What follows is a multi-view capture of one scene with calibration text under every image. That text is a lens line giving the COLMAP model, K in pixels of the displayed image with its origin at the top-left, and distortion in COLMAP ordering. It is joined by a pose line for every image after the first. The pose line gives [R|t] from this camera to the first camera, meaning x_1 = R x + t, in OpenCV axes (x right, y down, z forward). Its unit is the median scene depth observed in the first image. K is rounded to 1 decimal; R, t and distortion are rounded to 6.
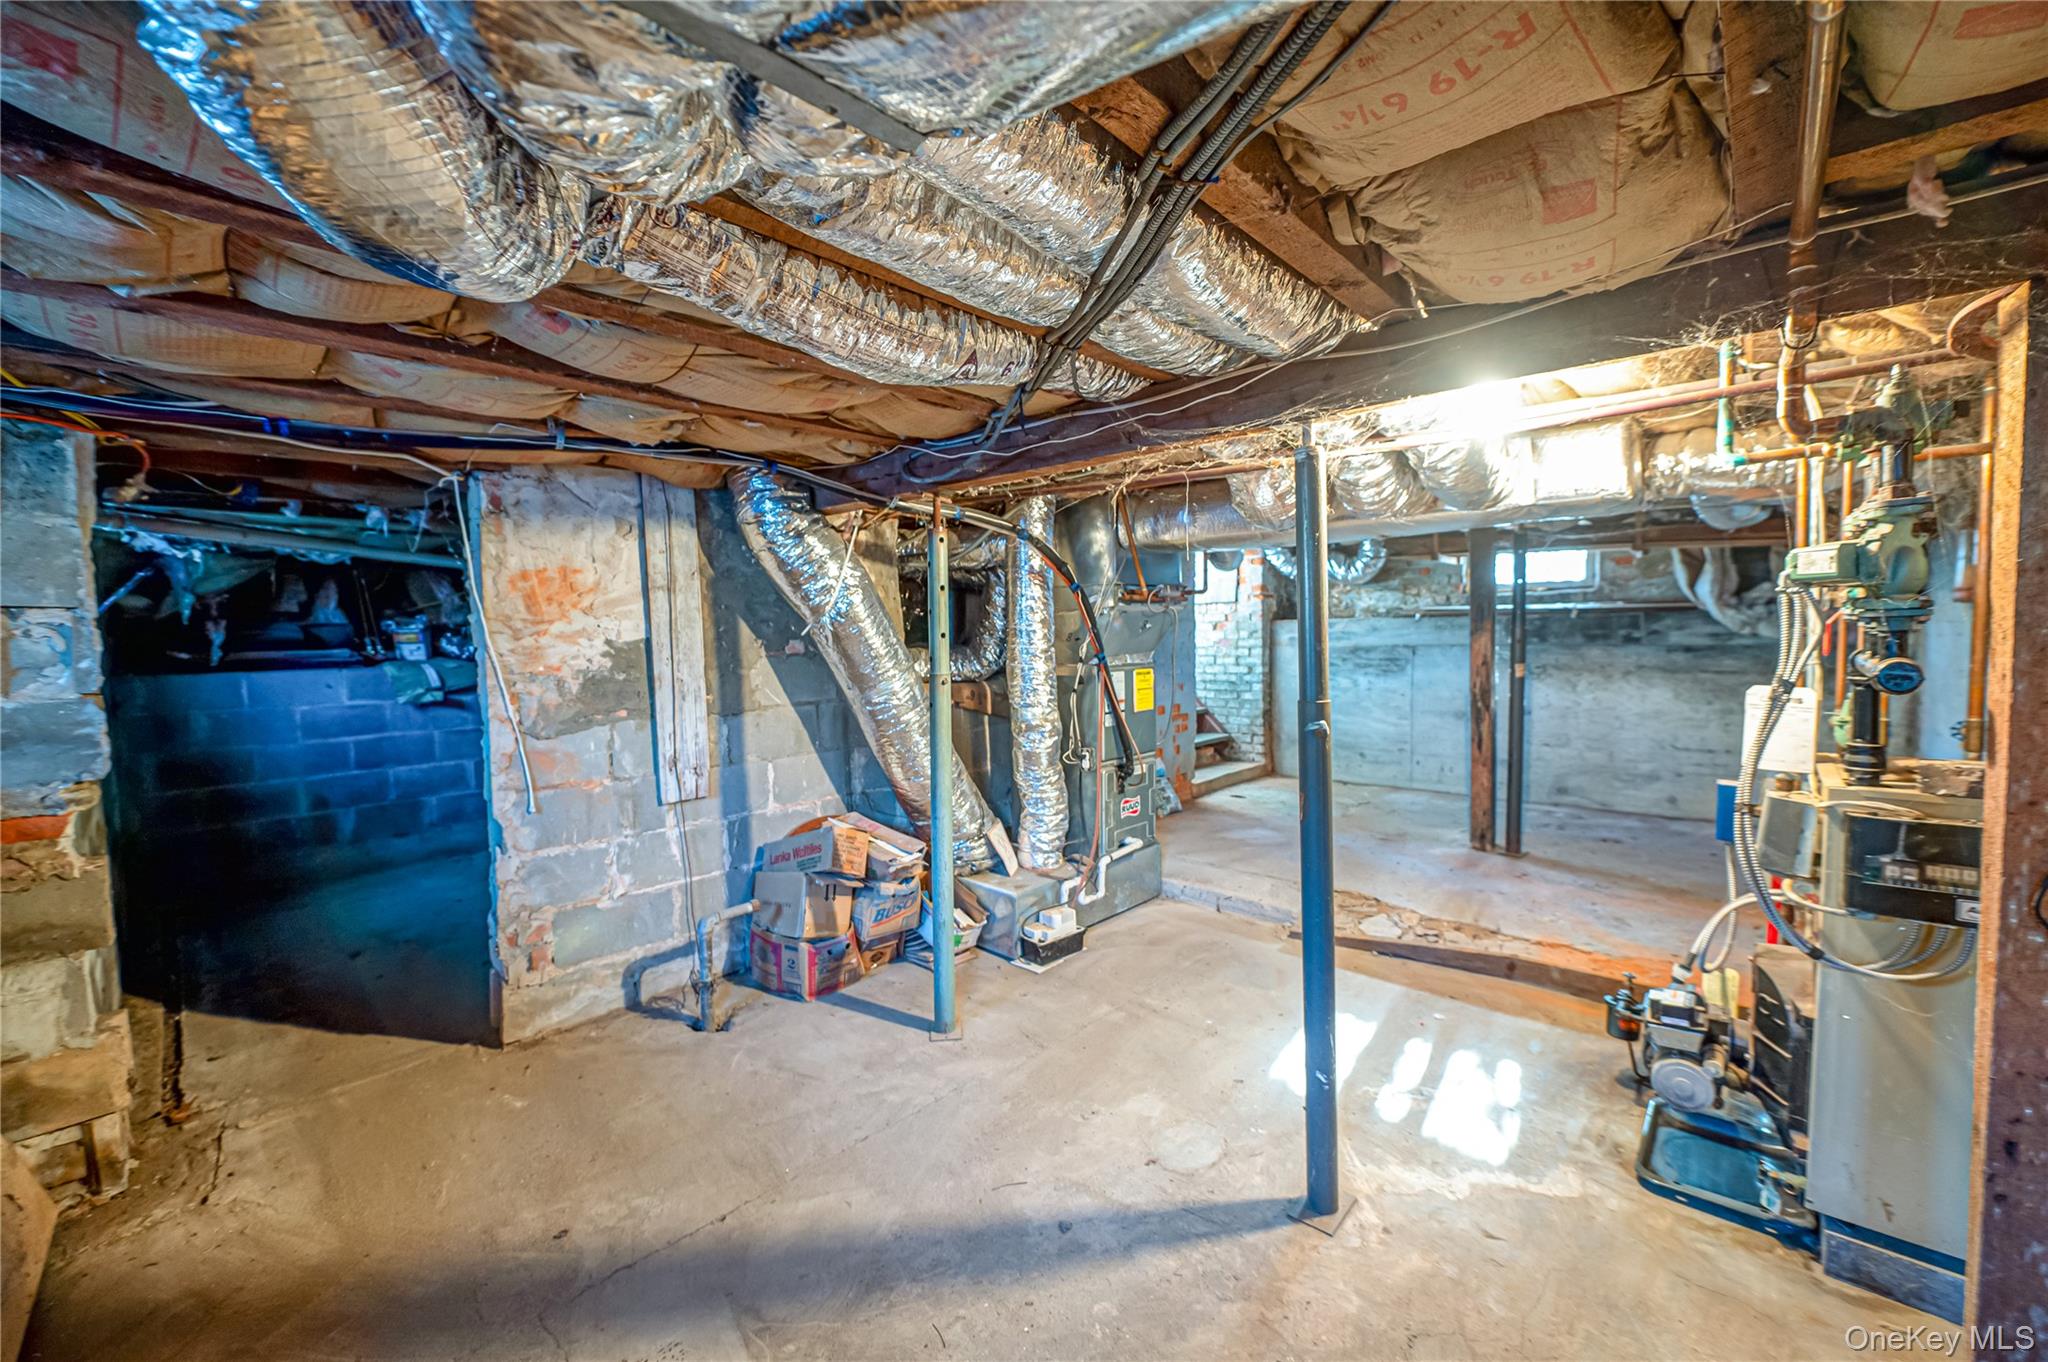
lens RADIAL K [[800.1, 0, 1027.7], [0, 800.1, 673.1], [0, 0, 1]] dist [-0.008721, -0.000513]
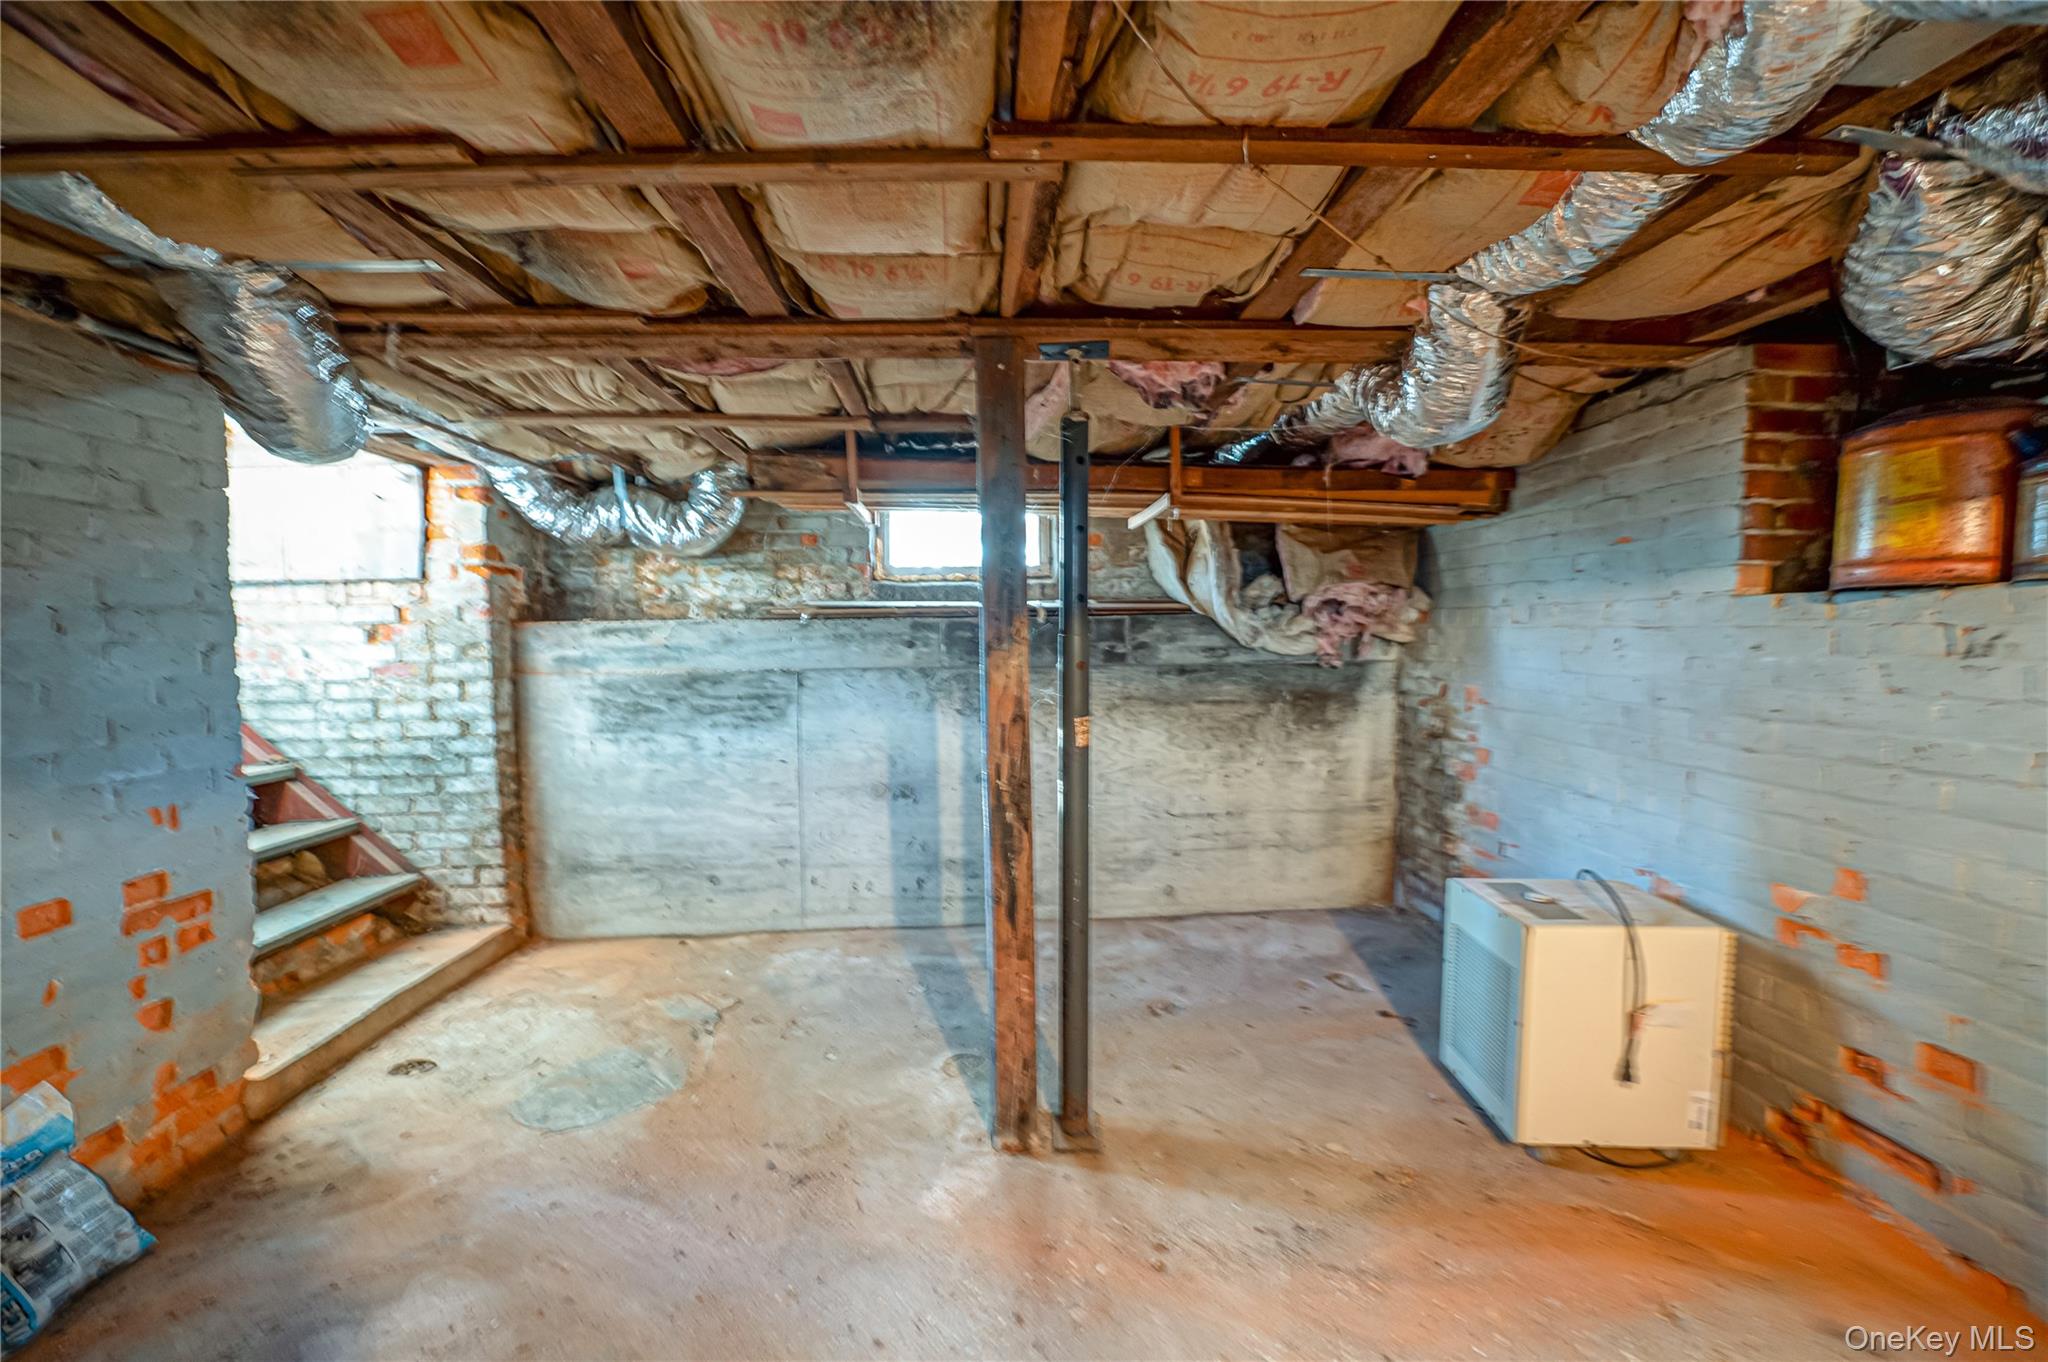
lens RADIAL K [[800.1, 0, 1019.9], [0, 800.1, 678.1], [0, 0, 1]] dist [-0.008721, -0.000513]
pose [[0.698014, -0.028941, 0.715499, 0.183854], [0.038174, 0.999266, 0.003179, -0.023639], [-0.715066, 0.025095, 0.698606, 0.475986]]
